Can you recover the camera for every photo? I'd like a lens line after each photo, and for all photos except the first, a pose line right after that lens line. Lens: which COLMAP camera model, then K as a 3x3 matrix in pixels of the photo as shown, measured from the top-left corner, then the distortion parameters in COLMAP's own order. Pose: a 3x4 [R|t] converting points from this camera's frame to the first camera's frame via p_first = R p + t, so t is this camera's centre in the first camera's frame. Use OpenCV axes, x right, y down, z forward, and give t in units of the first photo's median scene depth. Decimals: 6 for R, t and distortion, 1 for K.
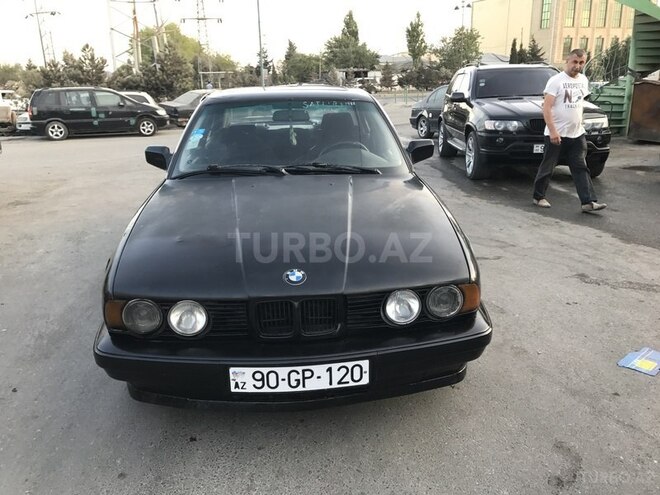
lens RADIAL K [[636.8, 0, 330.0], [0, 636.8, 247.5], [0, 0, 1]] dist [0.074271, -0.001313]
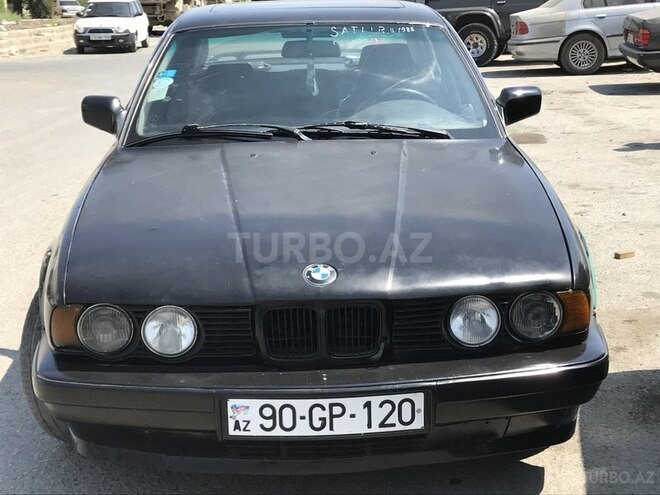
lens RADIAL K [[1195.2, 0, 330.0], [0, 1195.2, 247.5], [0, 0, 1]] dist [-0.012939, -0.030796]
pose [[0.999260, 0.007361, -0.037745, 0.006002], [-0.008812, 0.999223, -0.038417, 0.067609], [0.037433, 0.038721, 0.998549, -0.326848]]
